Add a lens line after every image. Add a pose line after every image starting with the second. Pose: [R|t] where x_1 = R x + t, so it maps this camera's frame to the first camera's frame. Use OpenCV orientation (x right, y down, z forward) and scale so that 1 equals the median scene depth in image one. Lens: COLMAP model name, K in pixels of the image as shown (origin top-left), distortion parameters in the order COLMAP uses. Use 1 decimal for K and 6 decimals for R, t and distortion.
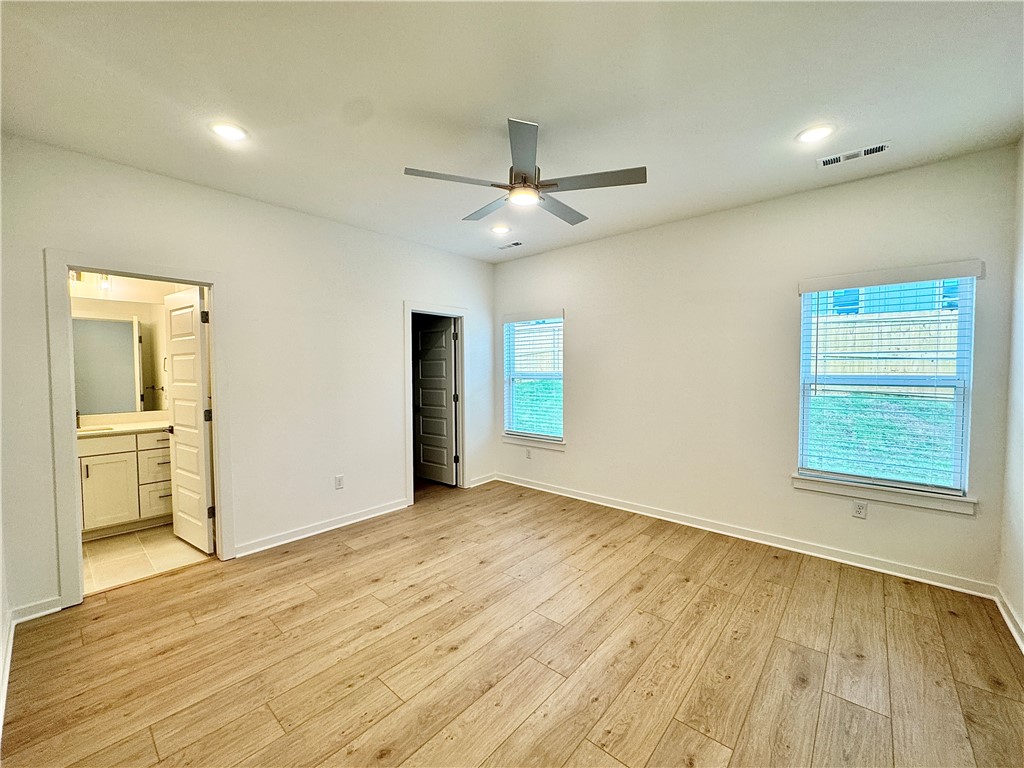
lens RADIAL K [[408.9, 0, 512.0], [0, 408.9, 384.0], [0, 0, 1]] dist [-0.002895, -0.000029]
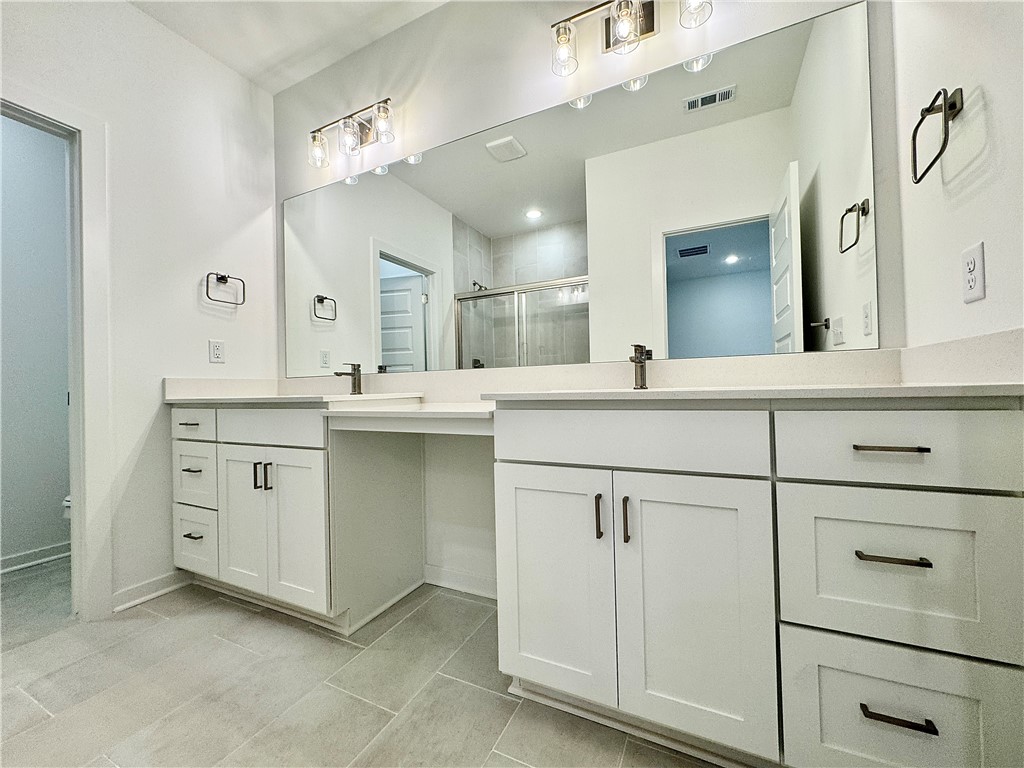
lens RADIAL K [[408.9, 0, 512.0], [0, 408.9, 384.0], [0, 0, 1]] dist [-0.002895, -0.000029]
pose [[0.252146, -0.013153, -0.967600, -0.719487], [-0.013173, 0.999768, -0.017023, 0.113384], [0.967600, 0.017039, 0.251914, 0.783960]]
